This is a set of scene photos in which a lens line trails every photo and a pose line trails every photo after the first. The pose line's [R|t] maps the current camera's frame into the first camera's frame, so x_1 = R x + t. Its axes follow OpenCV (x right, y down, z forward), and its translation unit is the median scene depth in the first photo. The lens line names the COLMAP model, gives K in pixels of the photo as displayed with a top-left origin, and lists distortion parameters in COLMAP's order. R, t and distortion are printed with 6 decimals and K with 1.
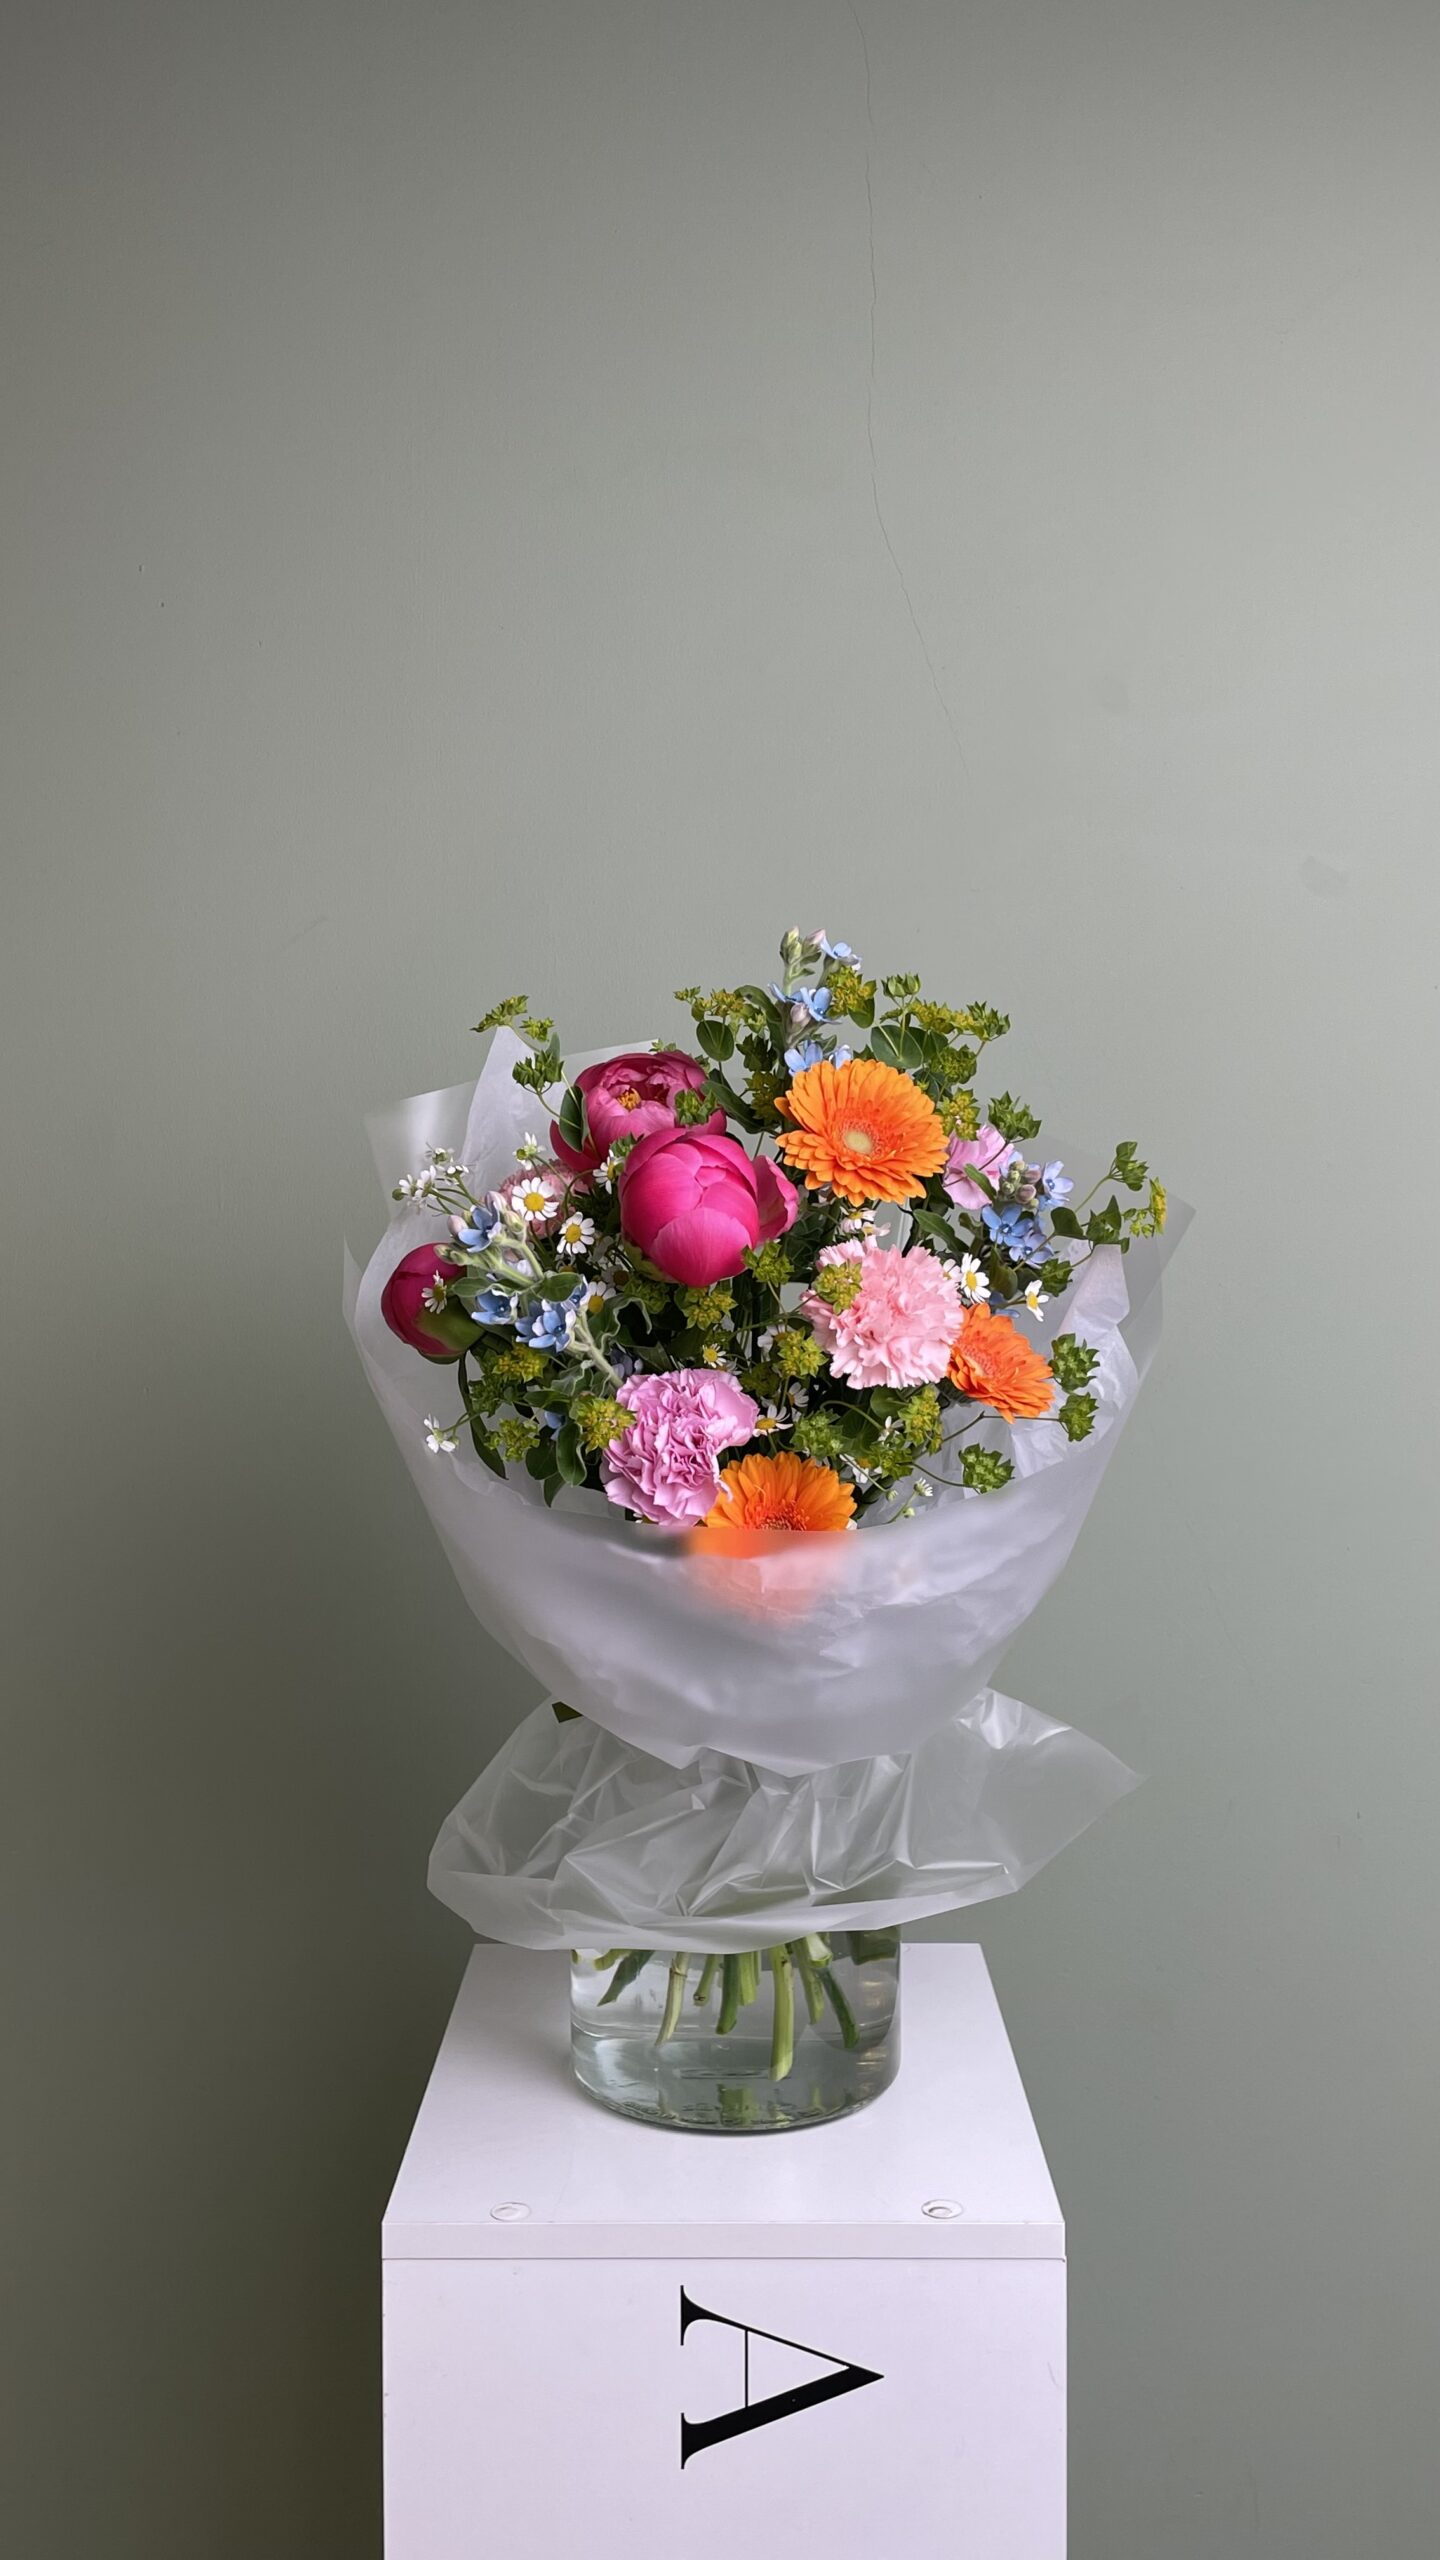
lens RADIAL K [[2249.3, 0, 705.7], [0, 2249.3, 1259.5], [0, 0, 1]] dist [0.004901, 0.001977]
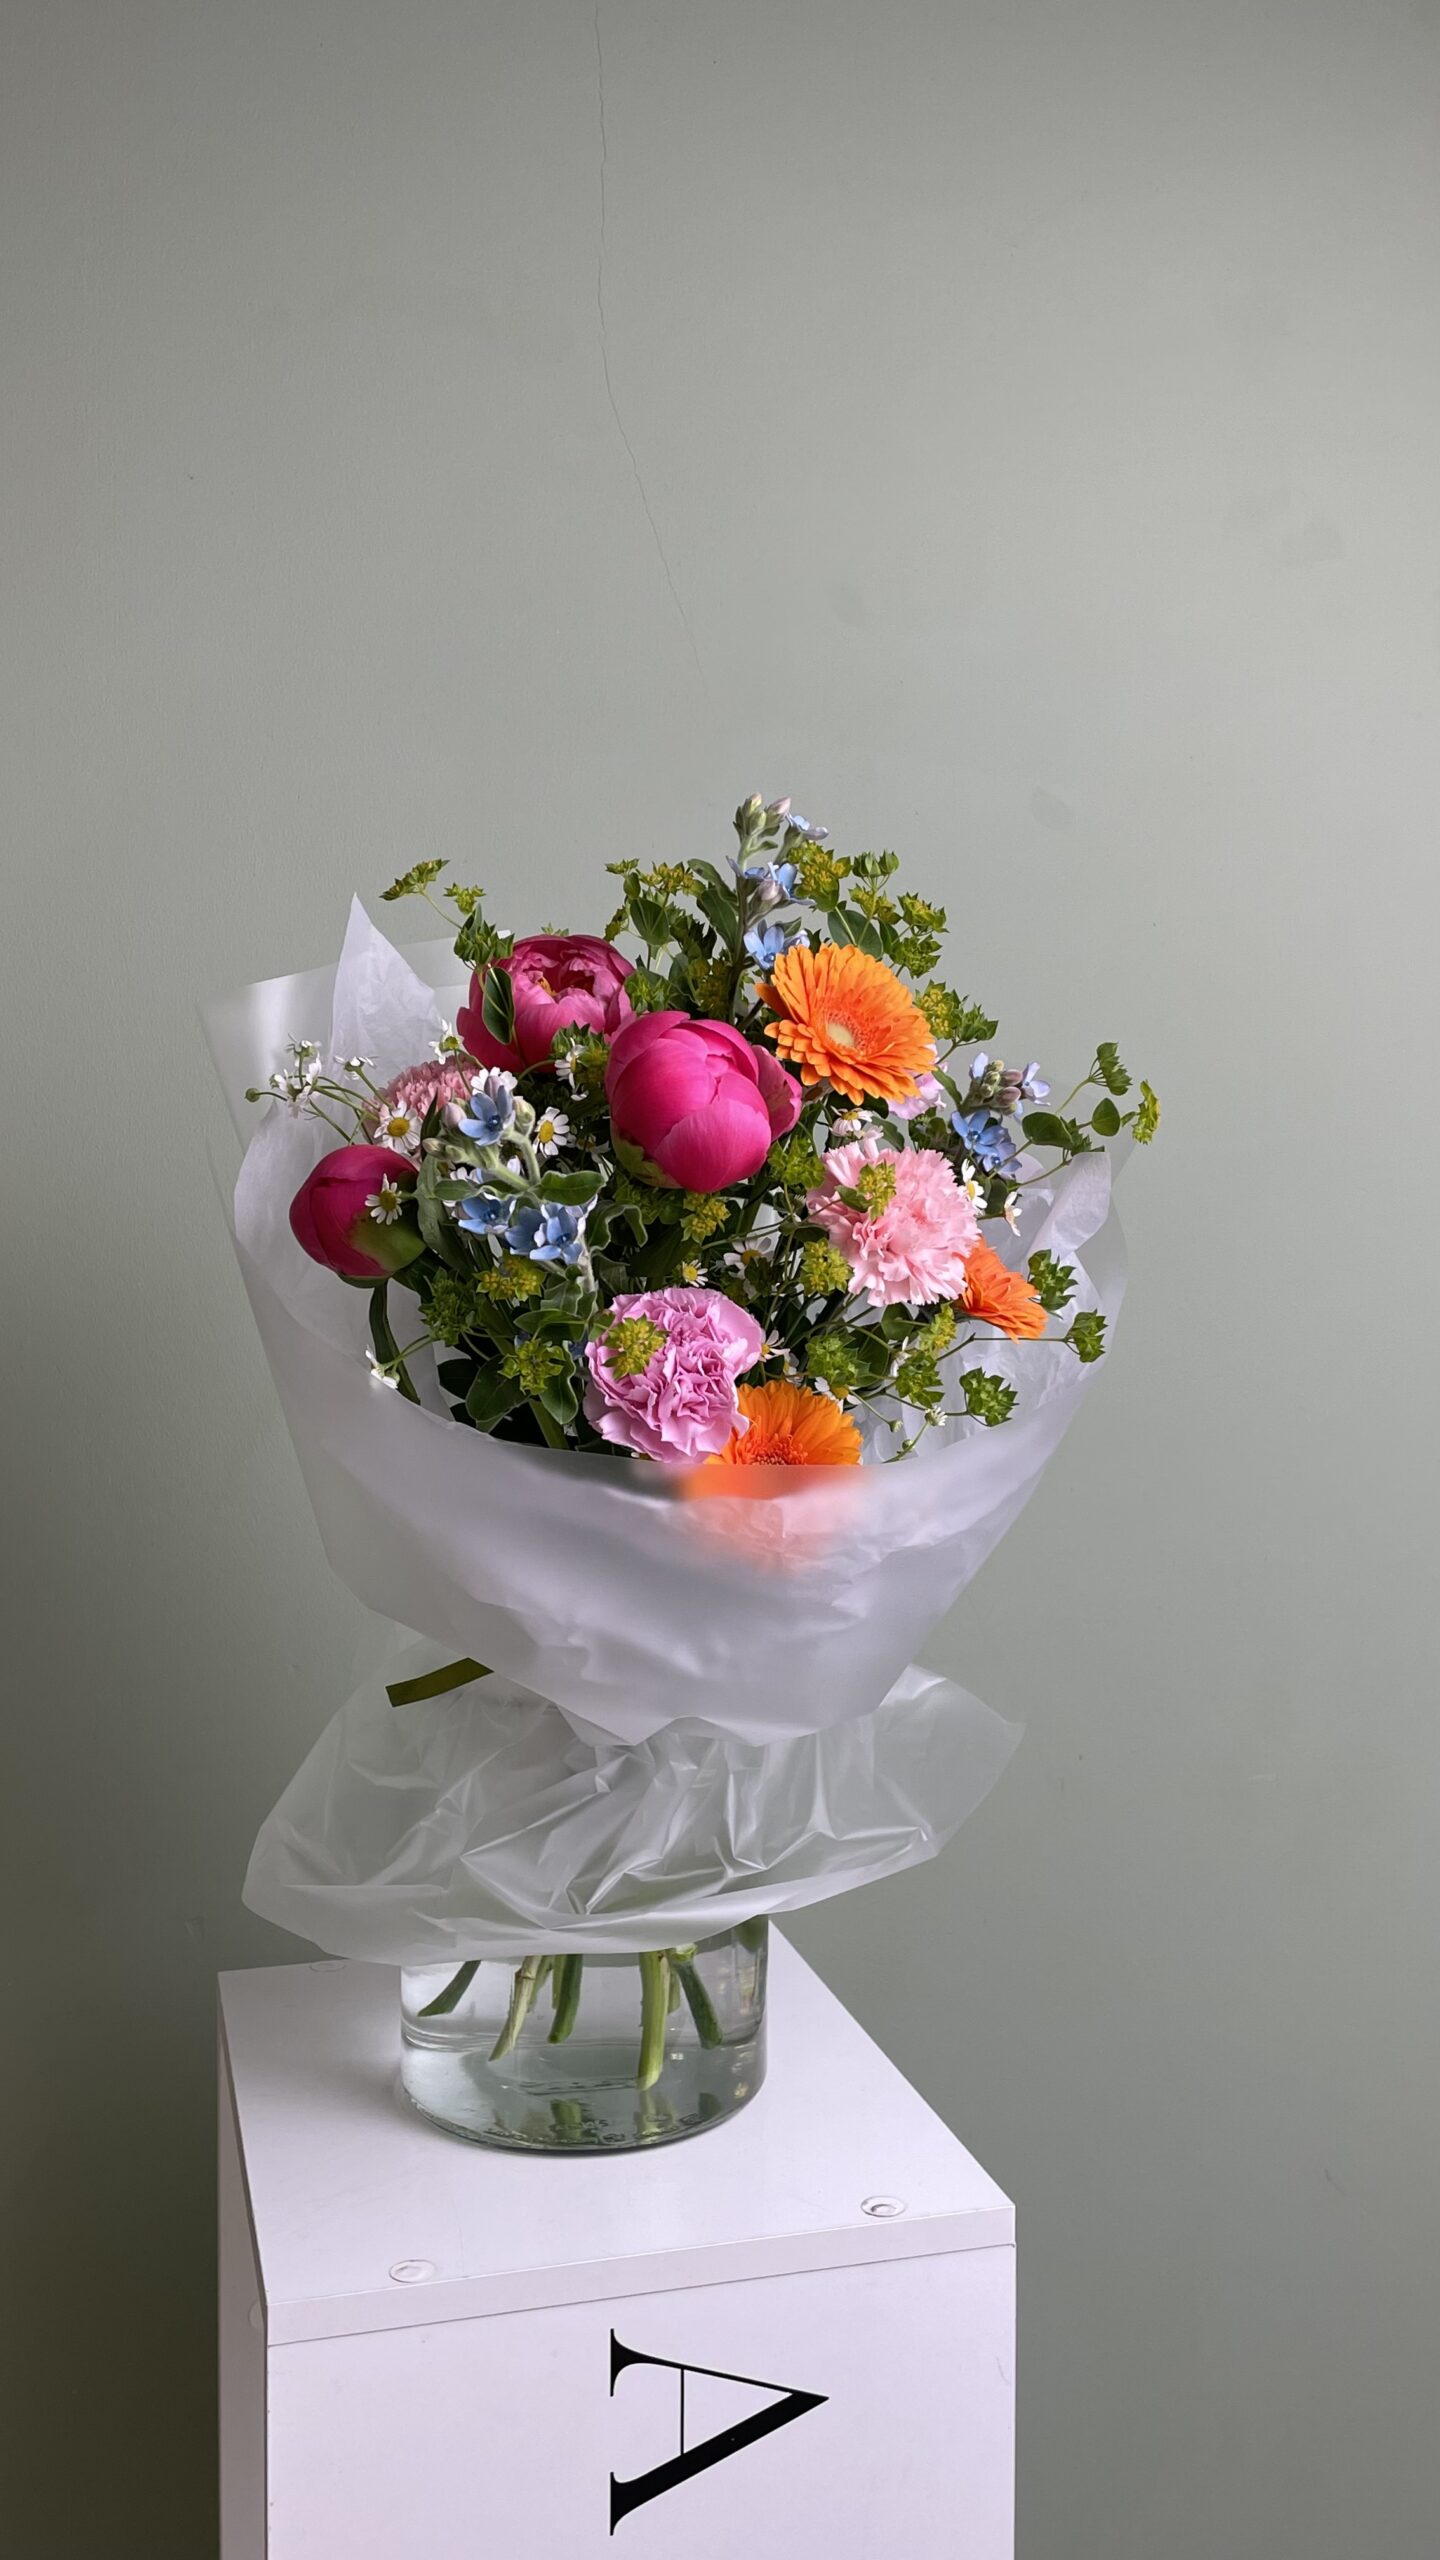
lens RADIAL K [[2259.8, 0, 720.0], [0, 2259.8, 1280.0], [0, 0, 1]] dist [0.018732, 0.004286]
pose [[0.961466, -0.007405, 0.274824, -0.225253], [0.002966, 0.999858, 0.016565, 0.029980], [-0.274908, -0.015111, 0.961352, 0.144285]]
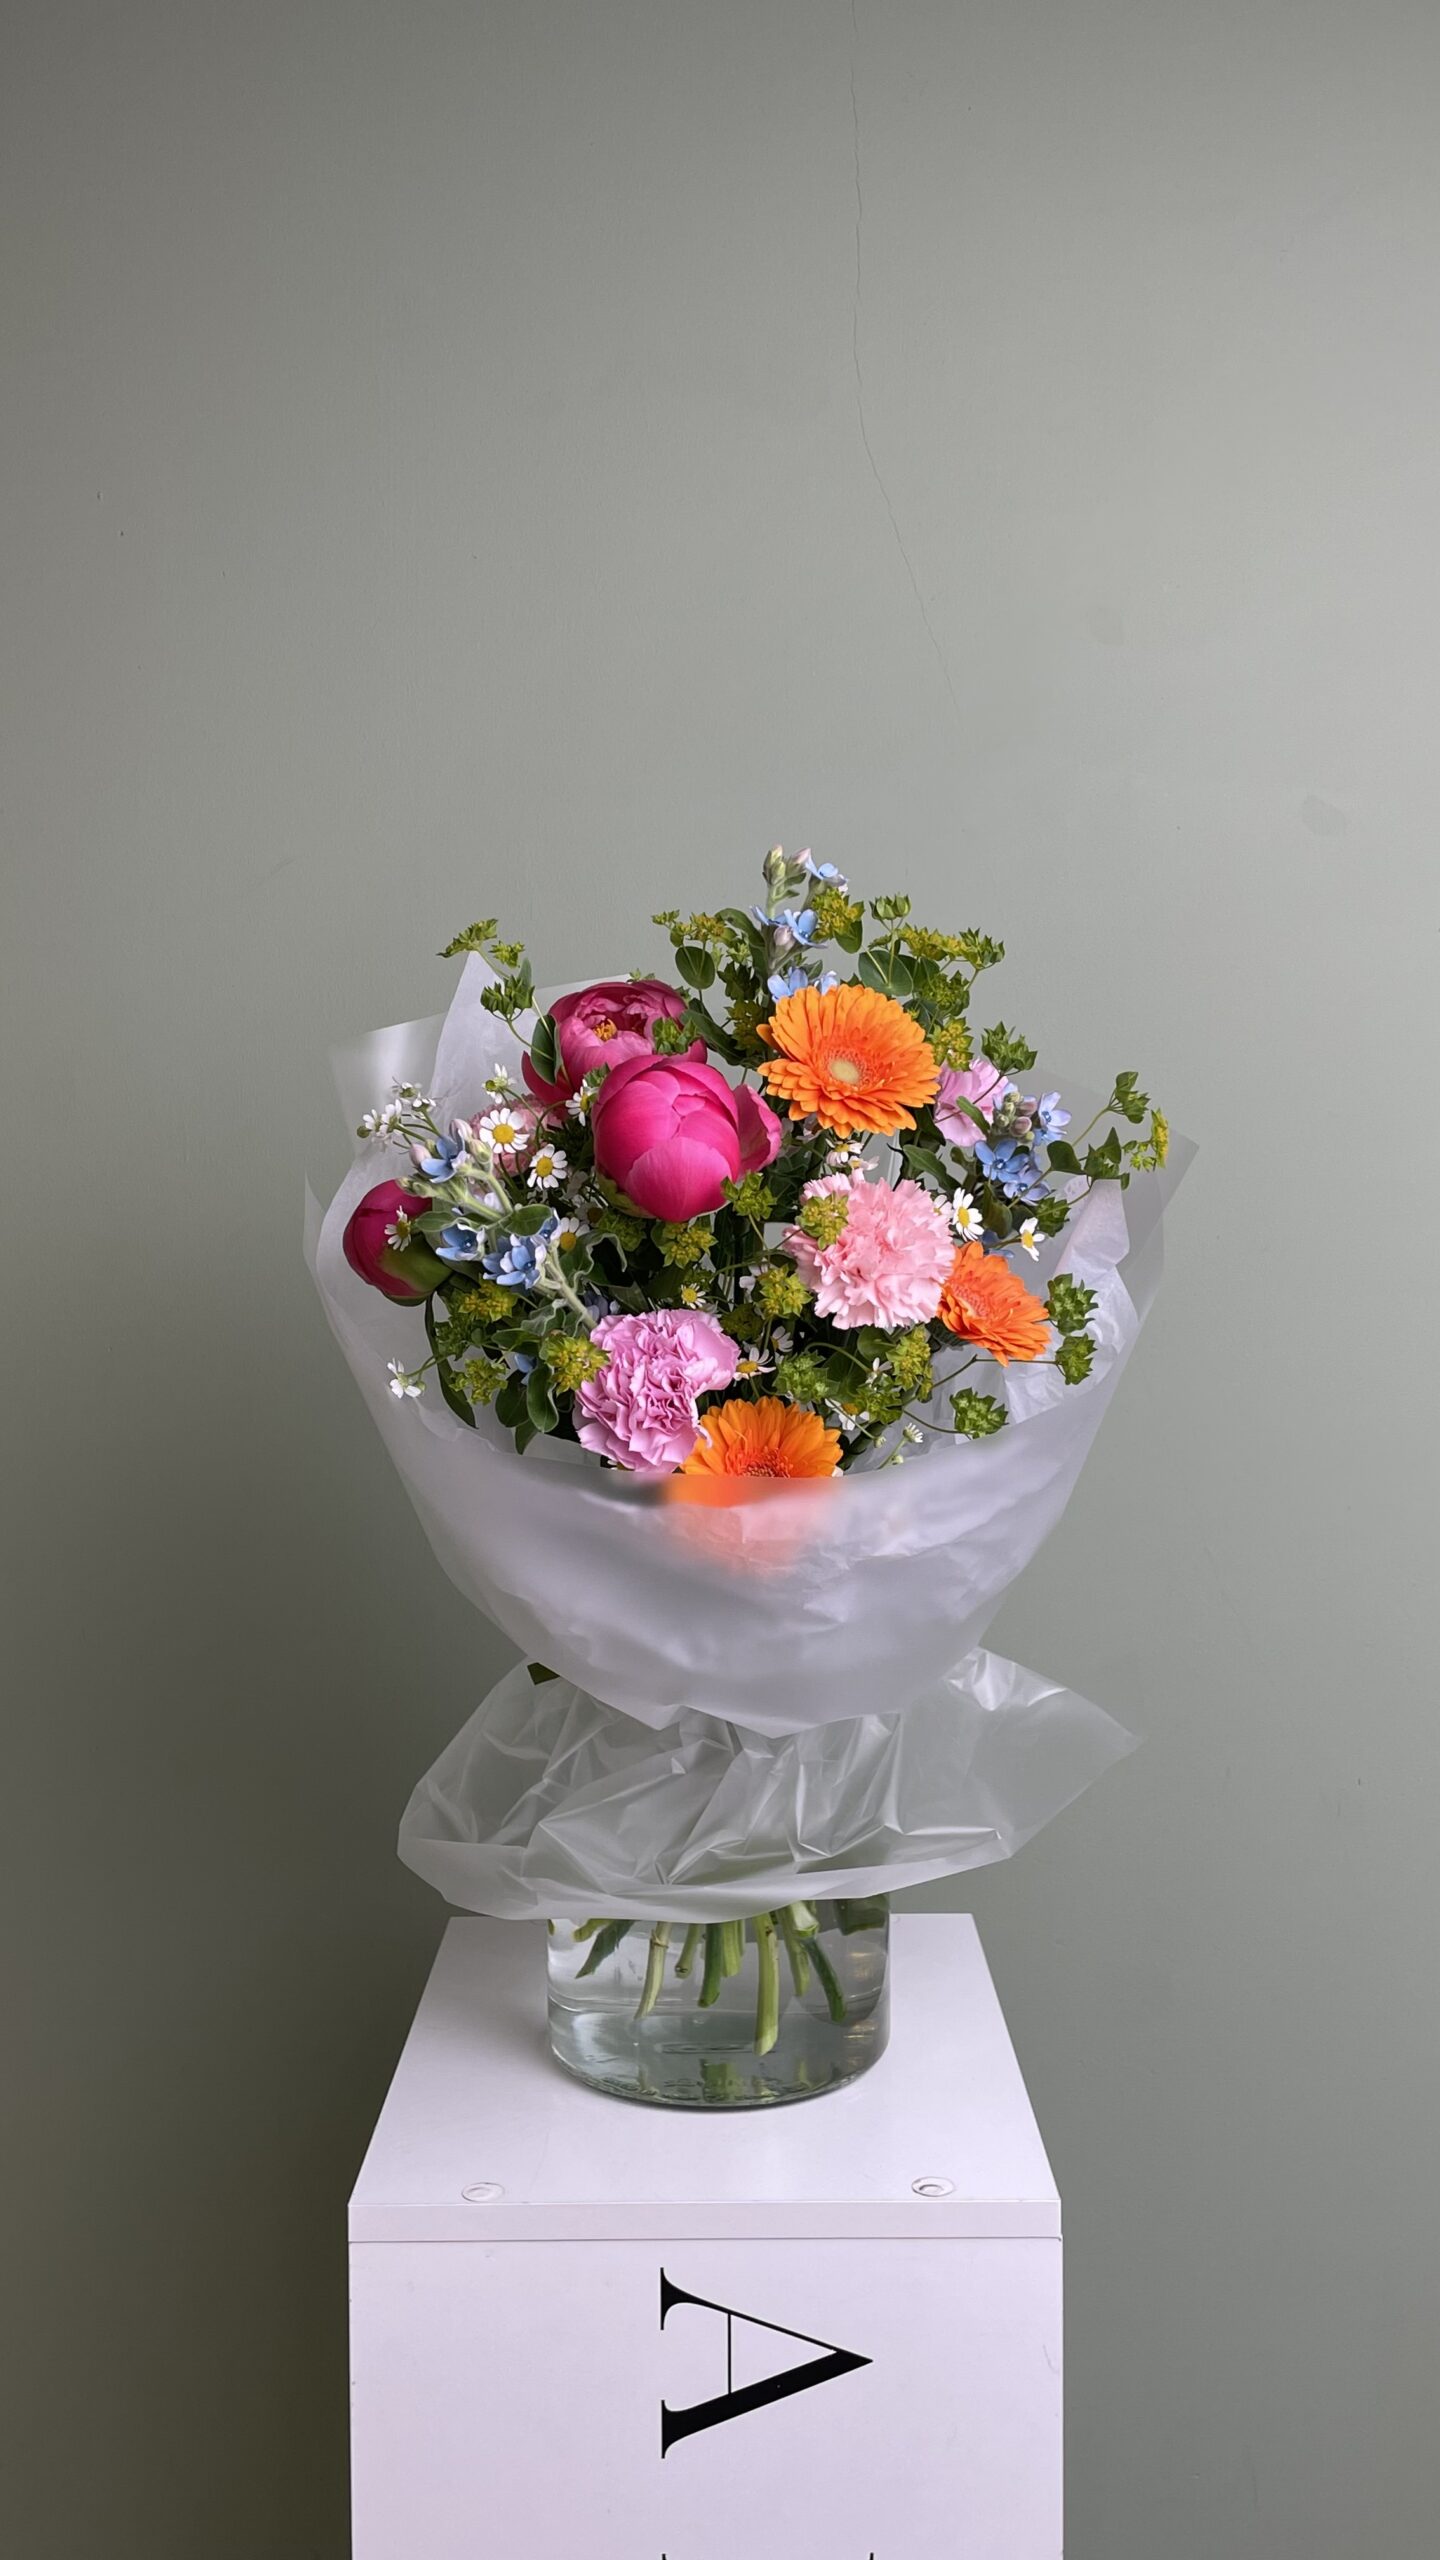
lens RADIAL K [[2259.8, 0, 720.0], [0, 2259.8, 1280.0], [0, 0, 1]] dist [0.018732, 0.004286]
pose [[0.999951, -0.000704, 0.009881, 0.005491], [0.000518, 0.999824, 0.018730, 0.017778], [-0.009892, -0.018724, 0.999776, 0.043894]]
